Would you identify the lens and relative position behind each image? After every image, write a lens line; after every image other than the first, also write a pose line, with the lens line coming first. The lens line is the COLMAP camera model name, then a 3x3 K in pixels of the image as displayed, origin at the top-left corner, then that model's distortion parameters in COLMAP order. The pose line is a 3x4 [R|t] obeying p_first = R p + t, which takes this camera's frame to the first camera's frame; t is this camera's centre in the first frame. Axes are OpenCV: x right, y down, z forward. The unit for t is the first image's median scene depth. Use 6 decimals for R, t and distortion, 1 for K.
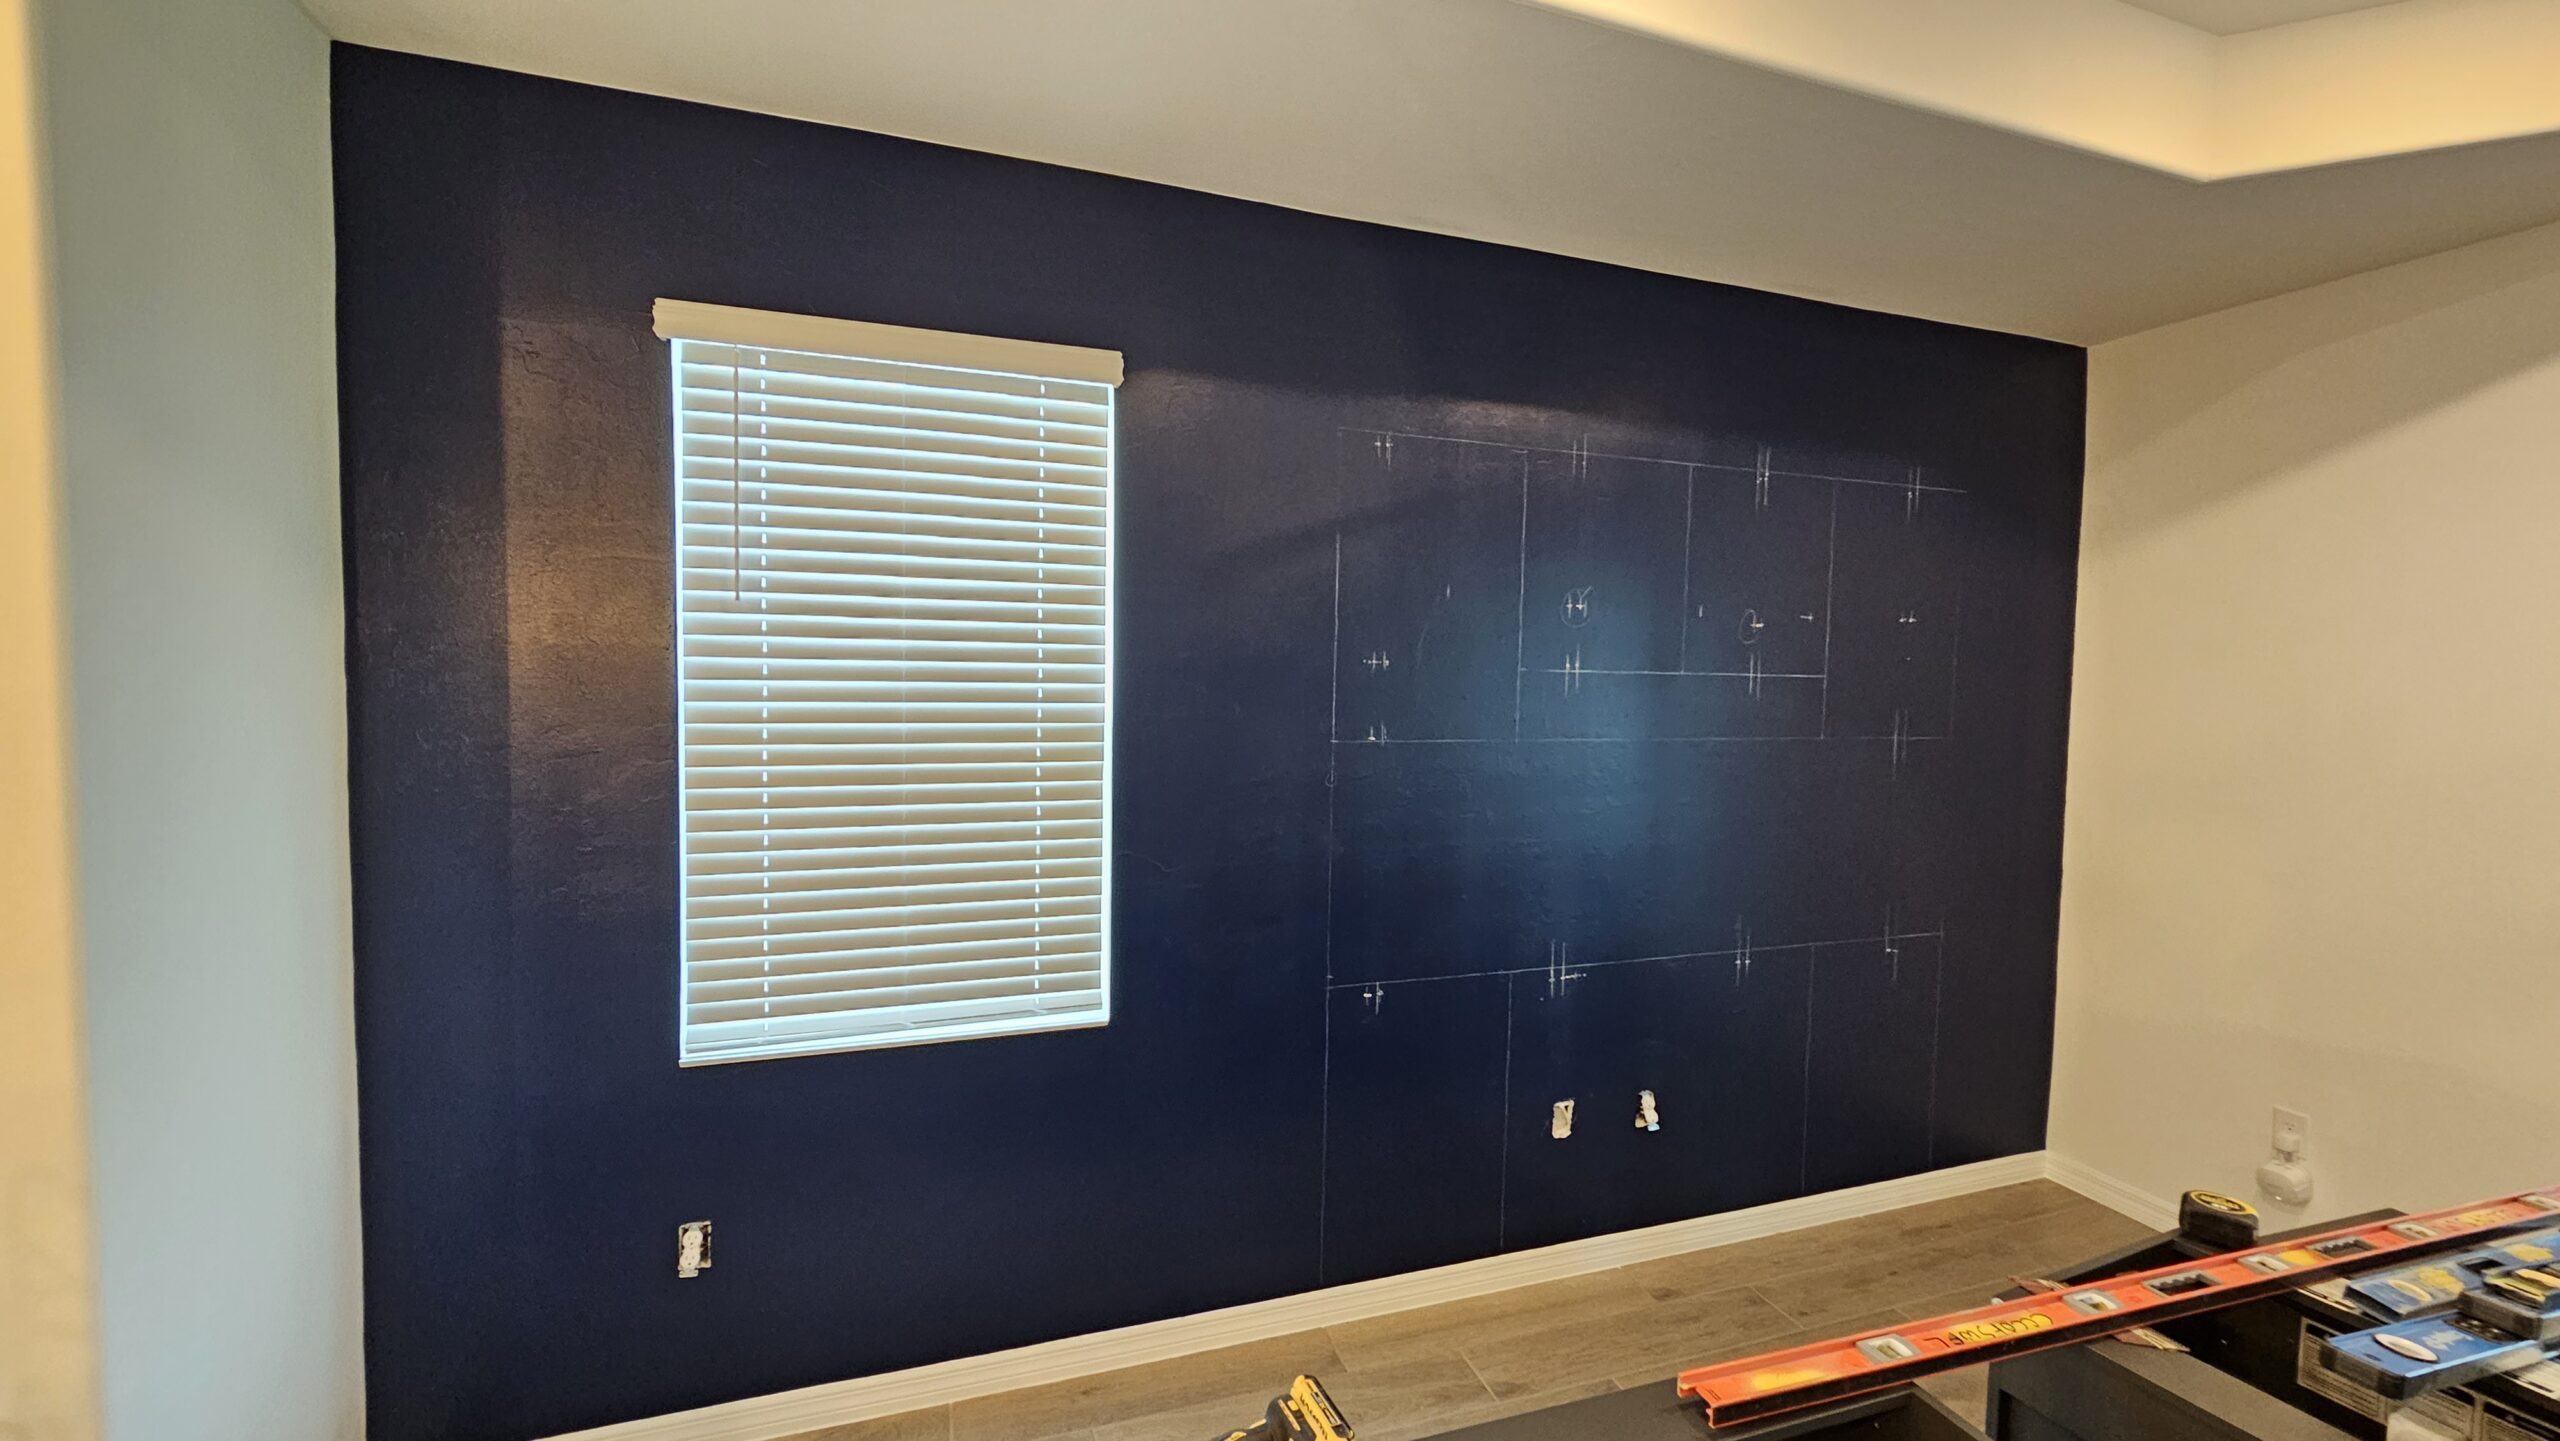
lens RADIAL K [[1049.9, 0, 1296.4], [0, 1049.9, 728.2], [0, 0, 1]] dist [-0.001534, 0.000789]
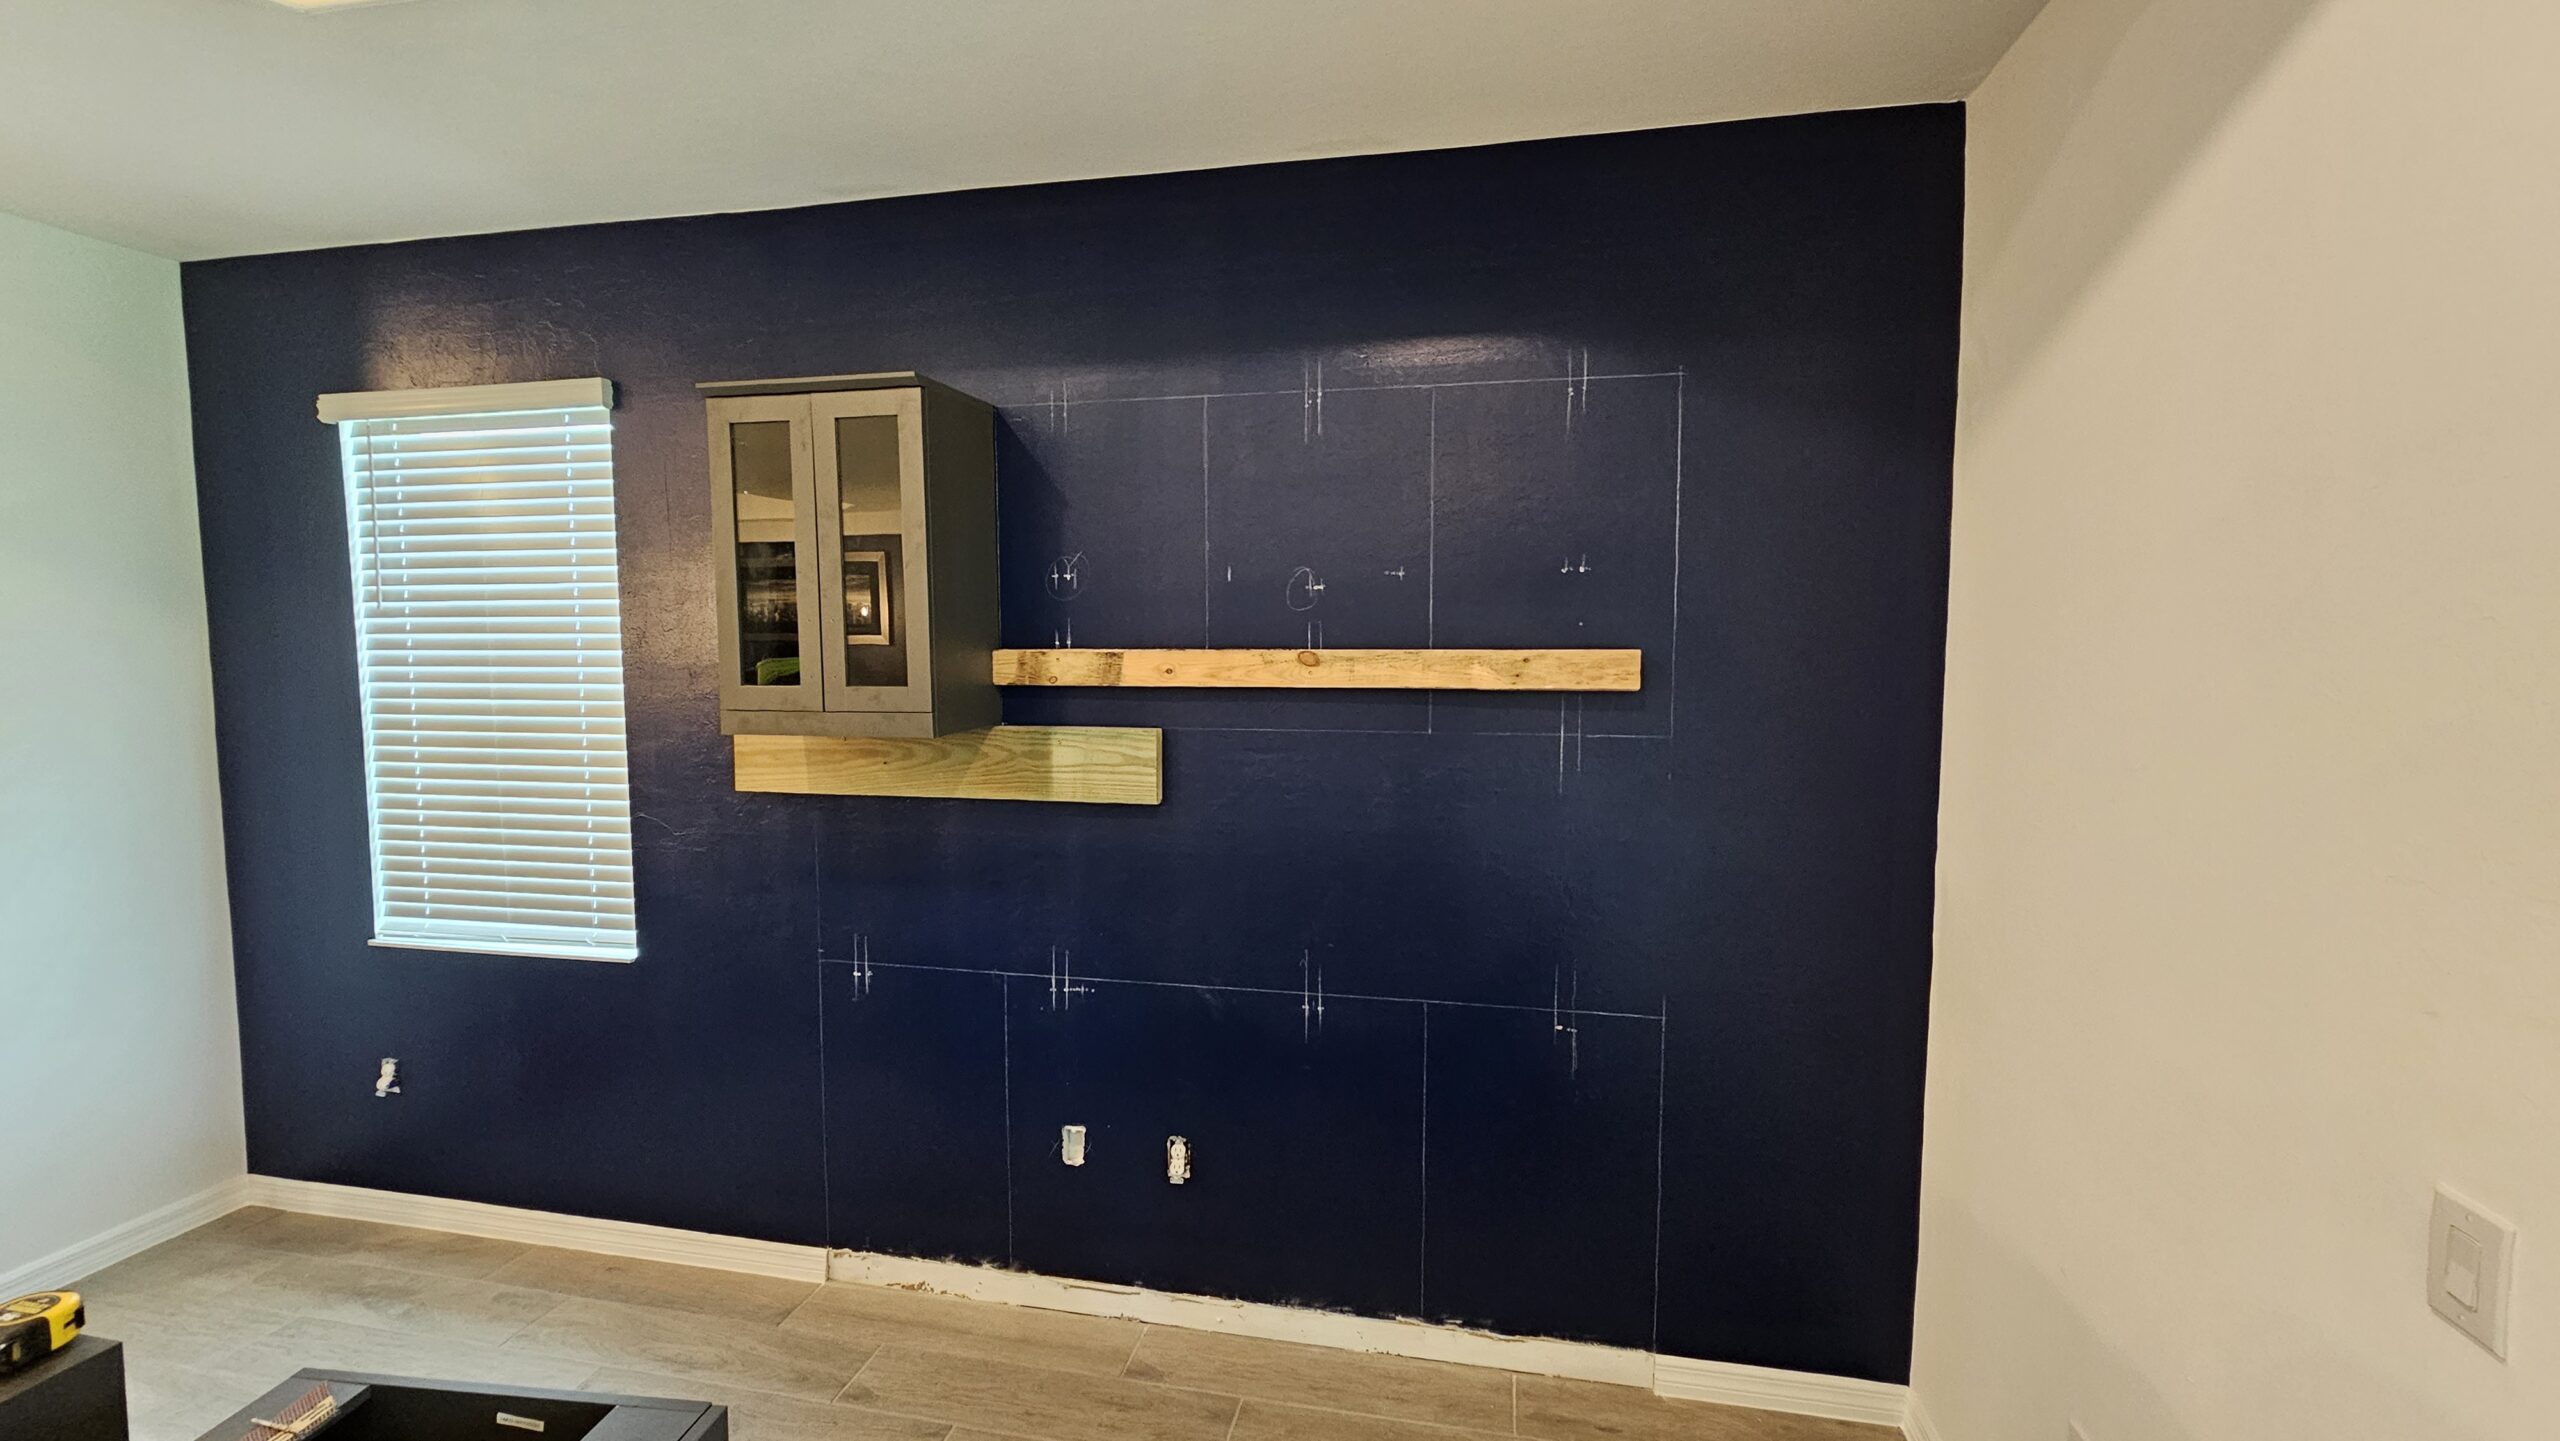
lens RADIAL K [[1042.7, 0, 1288.3], [0, 1042.7, 723.0], [0, 0, 1]] dist [-0.000188, -0.000111]
pose [[0.858022, 0.022750, -0.513109, 1.030417], [-0.011956, 0.999633, 0.024328, -0.018132], [0.513474, -0.014739, 0.857979, 0.391293]]
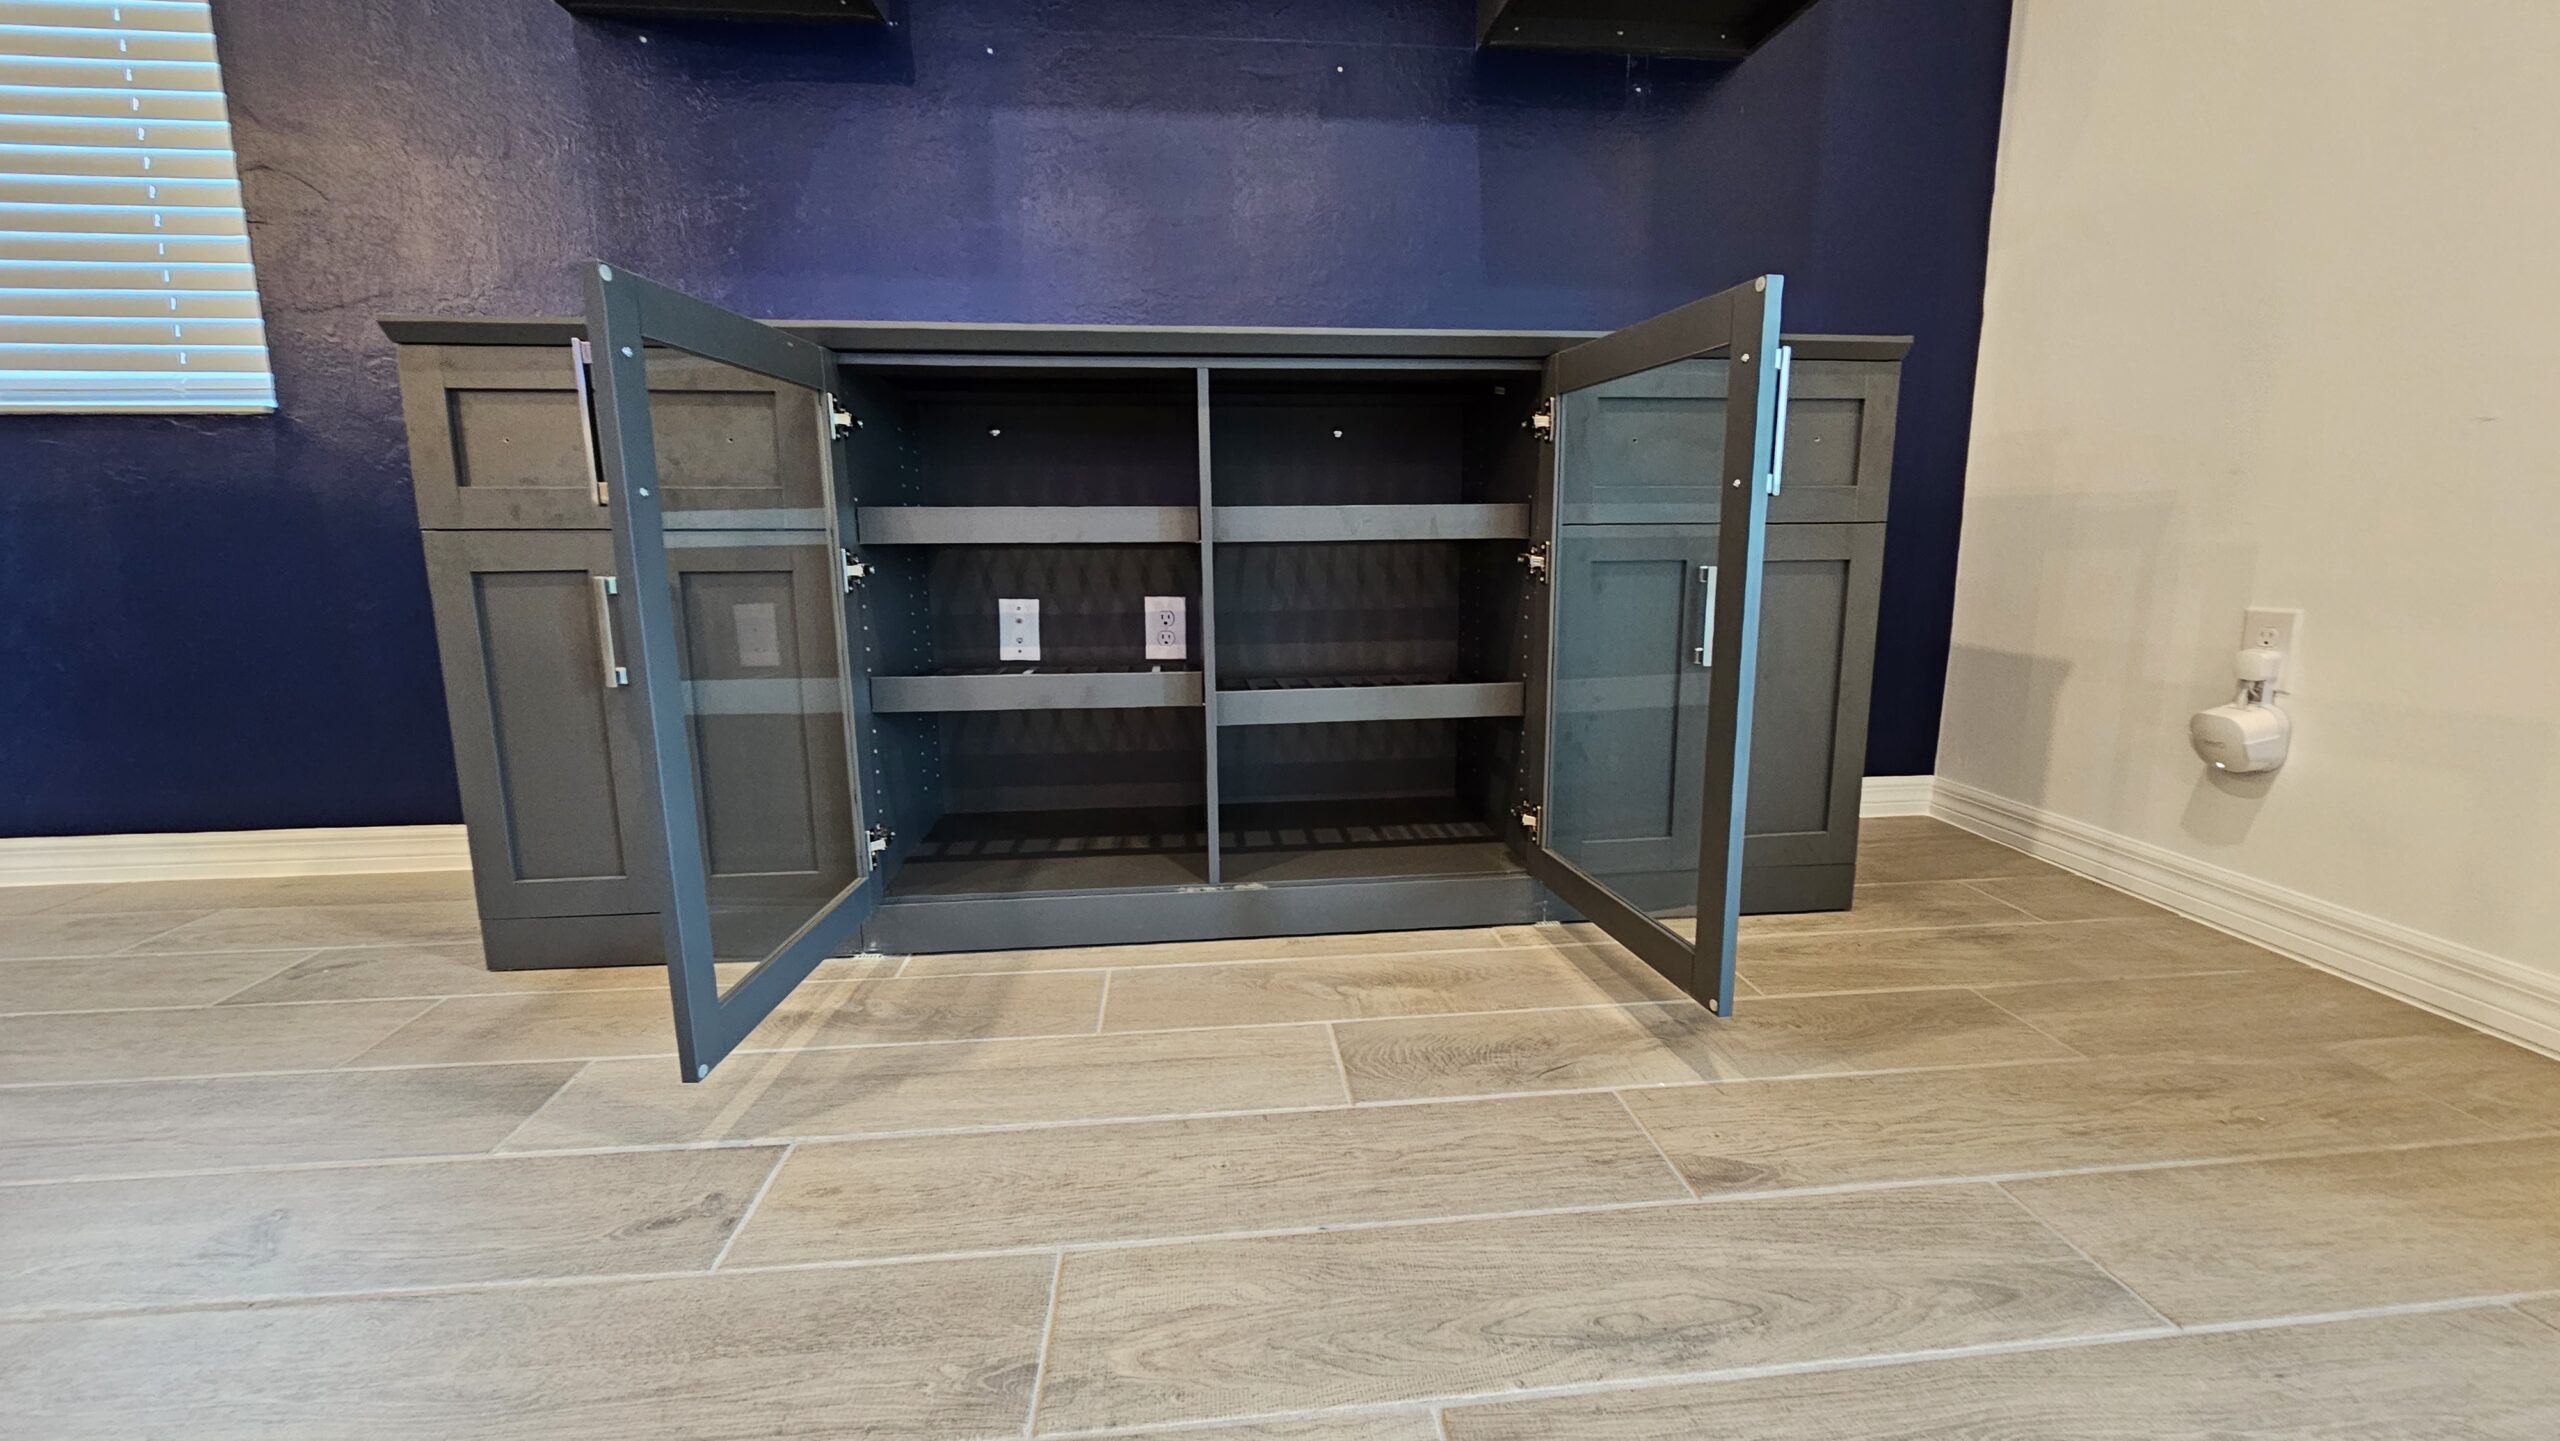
lens RADIAL K [[1054.4, 0, 1289.2], [0, 1054.4, 721.8], [0, 0, 1]] dist [-0.000875, 0.000073]
pose [[0.972002, 0.016633, -0.234382, 0.703081], [0.011075, 0.993139, 0.116411, 0.423250], [0.234710, -0.115748, 0.965149, 0.427118]]
